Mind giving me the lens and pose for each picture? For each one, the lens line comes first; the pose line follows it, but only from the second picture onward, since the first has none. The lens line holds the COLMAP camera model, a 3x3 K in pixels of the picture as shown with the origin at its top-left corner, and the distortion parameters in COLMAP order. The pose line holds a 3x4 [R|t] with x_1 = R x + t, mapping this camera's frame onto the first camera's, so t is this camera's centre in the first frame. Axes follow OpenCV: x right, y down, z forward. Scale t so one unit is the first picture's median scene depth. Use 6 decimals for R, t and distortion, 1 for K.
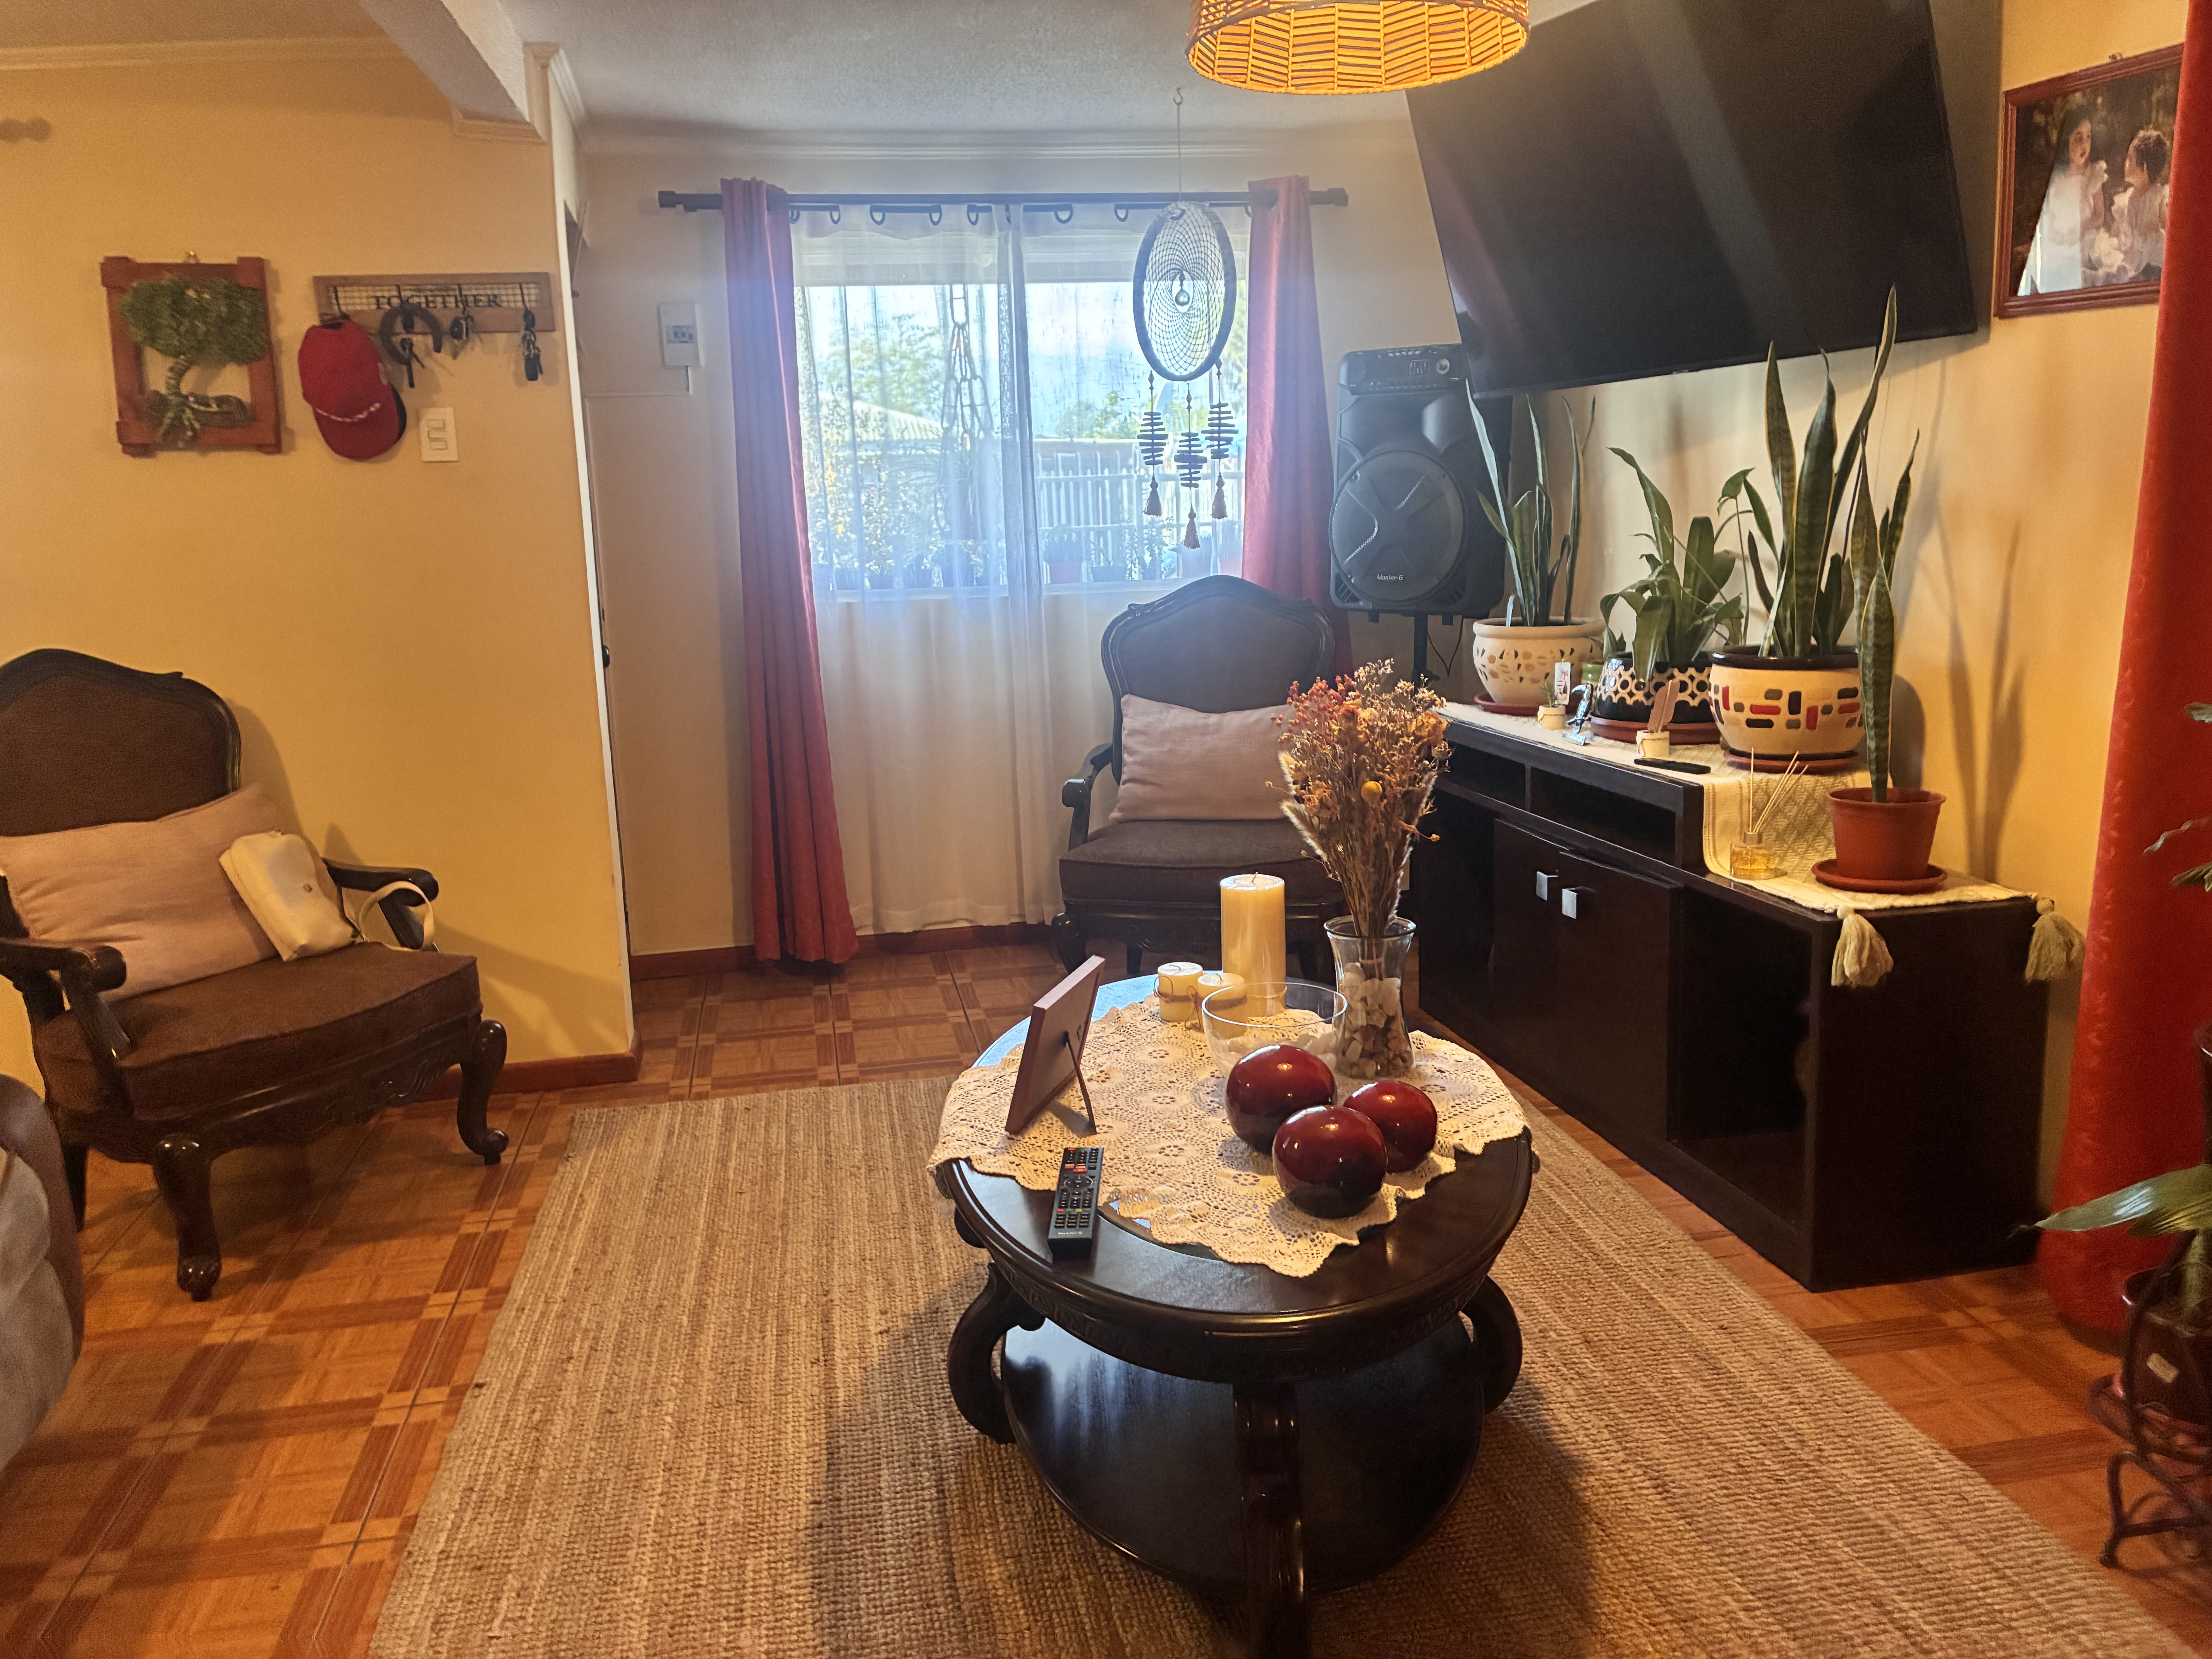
lens RADIAL K [[1682.0, 0, 1090.7], [0, 1682.0, 811.7], [0, 0, 1]] dist [0.041589, -0.035739]
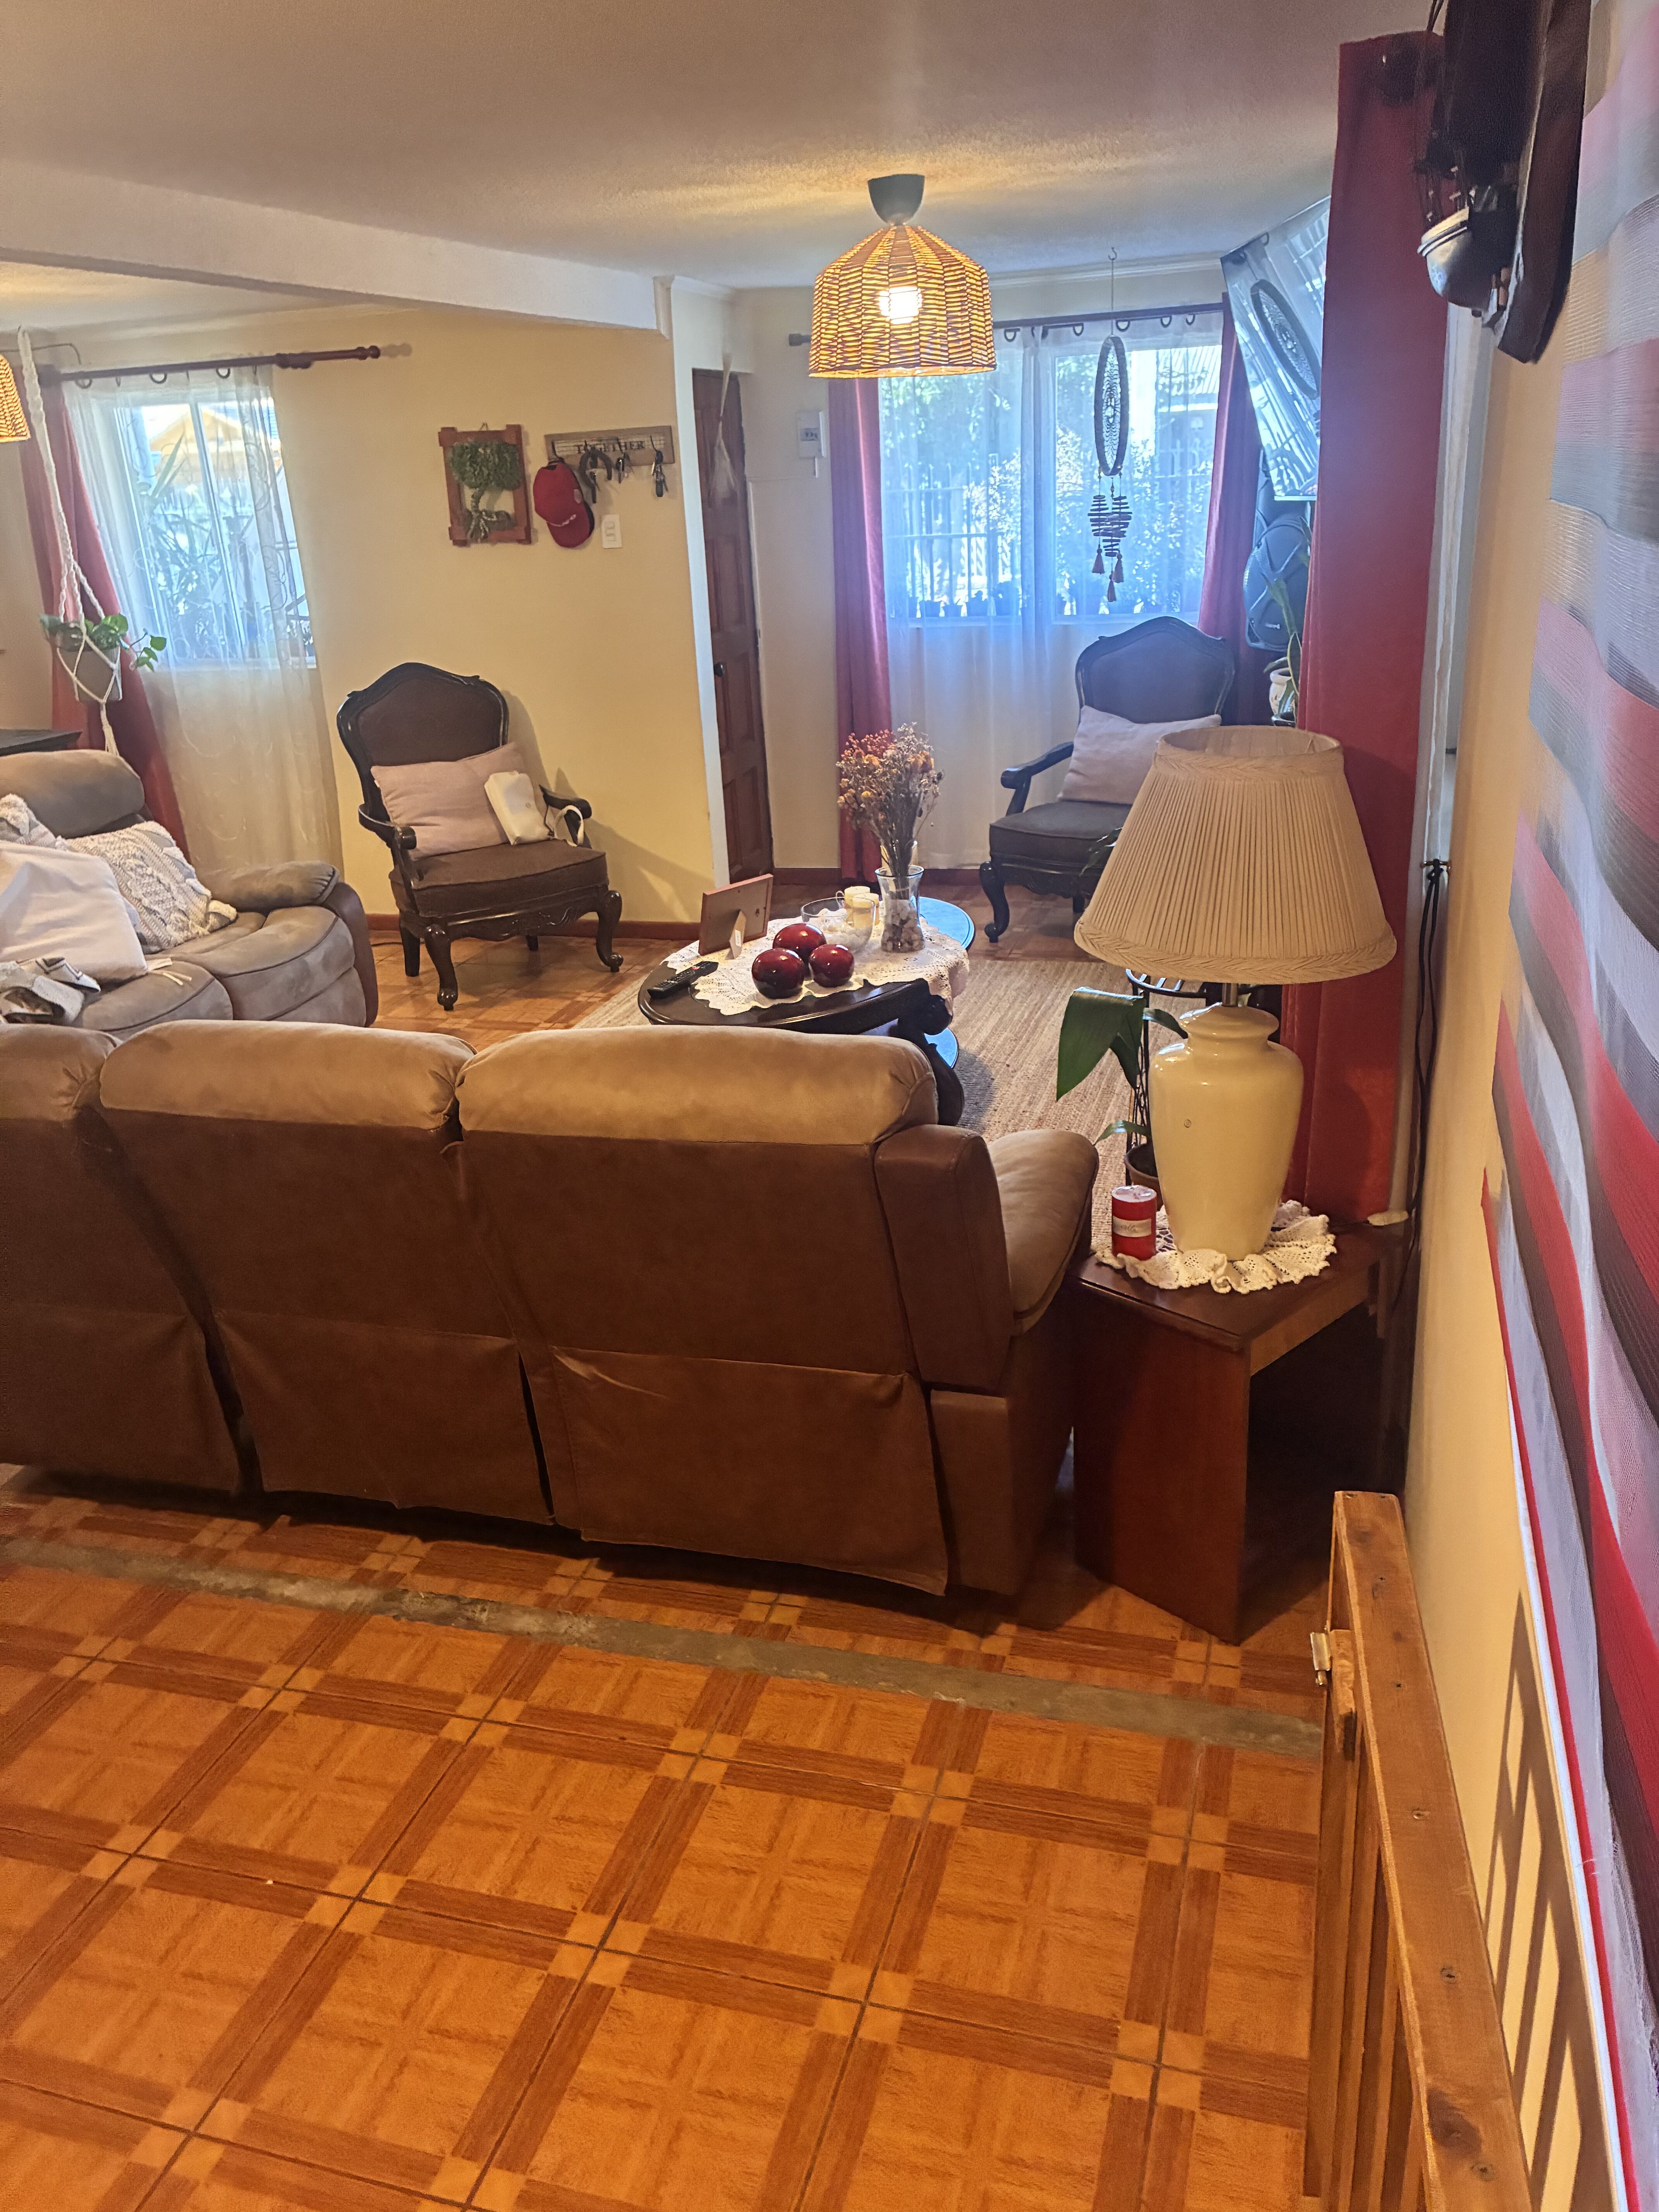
lens RADIAL K [[1682.0, 0, 847.1], [0, 1682.0, 1109.3], [0, 0, 1]] dist [0.041589, -0.035739]
pose [[0.897412, 0.146560, -0.416140, 0.593812], [-0.059989, 0.974987, 0.214012, -0.040897], [0.437096, -0.167093, 0.883757, -0.451346]]
